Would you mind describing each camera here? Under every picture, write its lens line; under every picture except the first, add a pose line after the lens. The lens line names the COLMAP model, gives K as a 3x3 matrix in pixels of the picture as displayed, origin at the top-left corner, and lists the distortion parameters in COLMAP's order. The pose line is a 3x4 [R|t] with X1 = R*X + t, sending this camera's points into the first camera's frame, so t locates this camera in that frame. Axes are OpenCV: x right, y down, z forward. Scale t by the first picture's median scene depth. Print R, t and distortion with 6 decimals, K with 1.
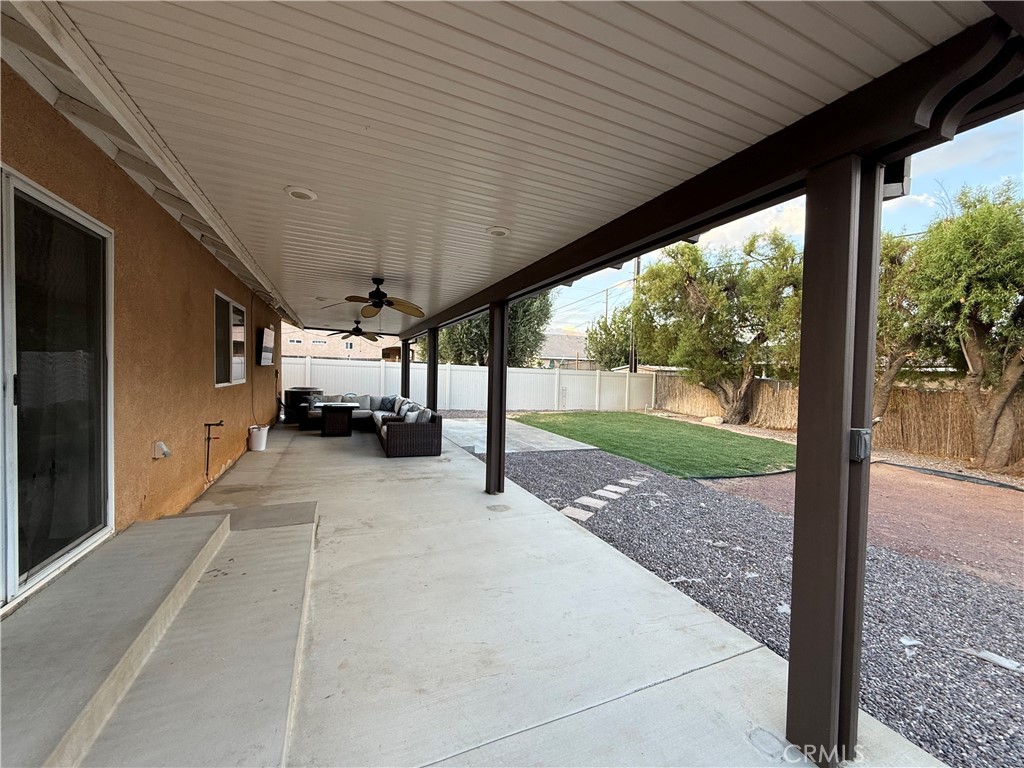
lens RADIAL K [[411.4, 0, 512.0], [0, 411.4, 384.0], [0, 0, 1]] dist [0.003795, -0.000097]
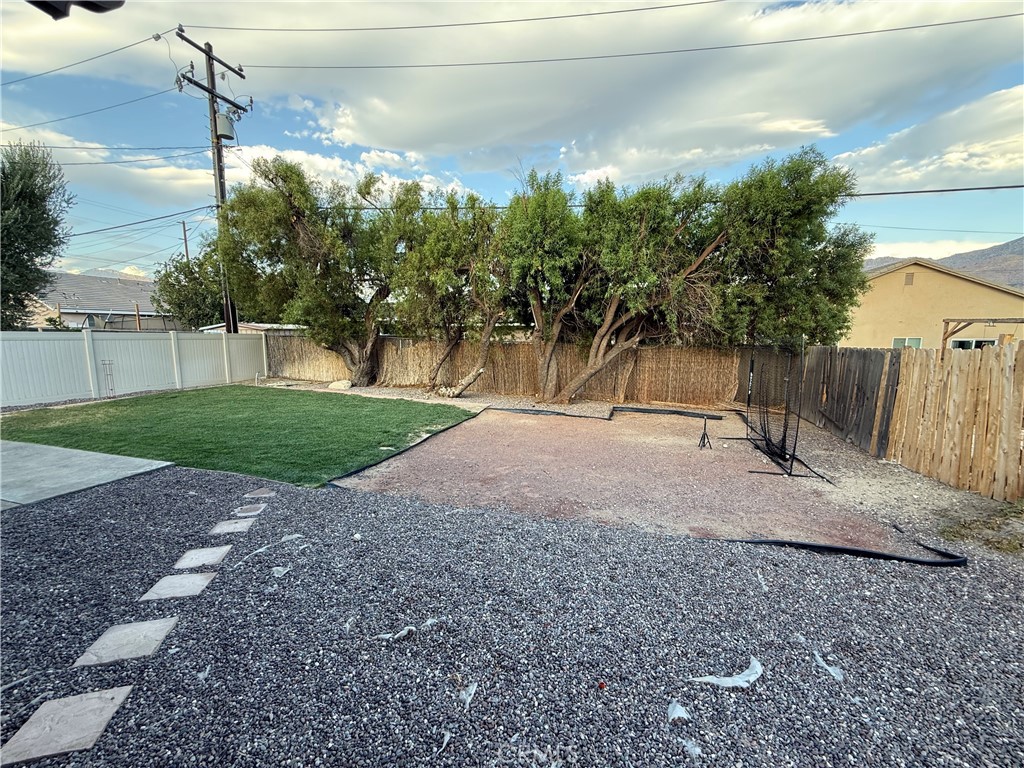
lens RADIAL K [[411.4, 0, 512.0], [0, 411.4, 384.0], [0, 0, 1]] dist [0.003795, -0.000097]
pose [[0.645300, -0.121288, 0.754240, 0.056026], [0.040793, 0.991378, 0.124521, -0.011421], [-0.762839, -0.049585, 0.644684, 0.145819]]
